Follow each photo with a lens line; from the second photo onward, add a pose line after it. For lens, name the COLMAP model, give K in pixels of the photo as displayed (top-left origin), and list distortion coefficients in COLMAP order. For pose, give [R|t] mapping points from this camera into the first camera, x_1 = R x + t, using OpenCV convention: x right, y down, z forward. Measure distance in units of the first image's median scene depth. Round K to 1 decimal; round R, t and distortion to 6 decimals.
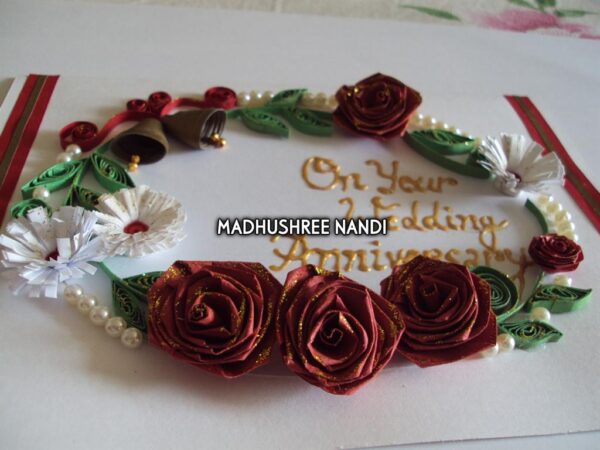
lens RADIAL K [[565.2, 0, 286.3], [0, 565.2, 226.3], [0, 0, 1]] dist [-0.102895, 0.008654]
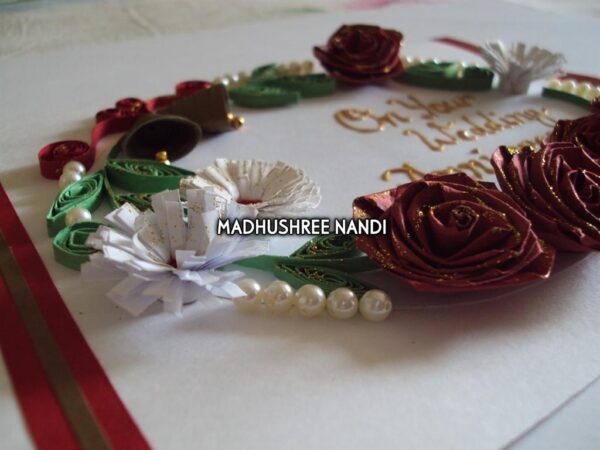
lens RADIAL K [[565.2, 0, 286.3], [0, 565.2, 226.3], [0, 0, 1]] dist [-0.102895, 0.008654]
pose [[0.872316, -0.329221, 0.361493, -0.434799], [0.386003, 0.917502, -0.095868, 0.102036], [-0.300109, 0.223165, 0.927433, 0.288241]]
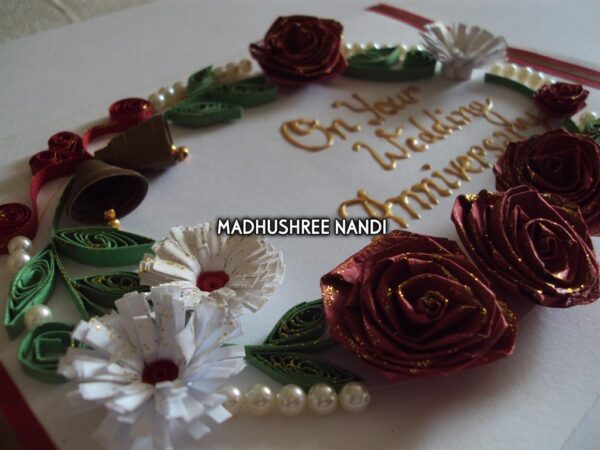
lens RADIAL K [[565.2, 0, 286.3], [0, 565.2, 226.3], [0, 0, 1]] dist [-0.102895, 0.008654]
pose [[0.793434, -0.461629, 0.396687, -0.388859], [0.470204, 0.878730, 0.082110, -0.061701], [-0.386485, 0.121375, 0.914274, 0.278140]]
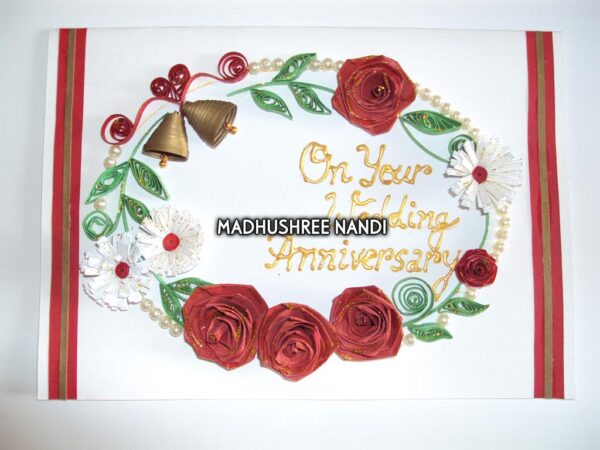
lens RADIAL K [[584.7, 0, 300.0], [0, 584.7, 225.0], [0, 0, 1]] dist [-0.121305, 0.011727]
pose [[0.991207, 0.087917, -0.098888, 0.176549], [0.001509, 0.739788, 0.672839, -0.901769], [0.132311, -0.667072, 0.733150, -0.012156]]
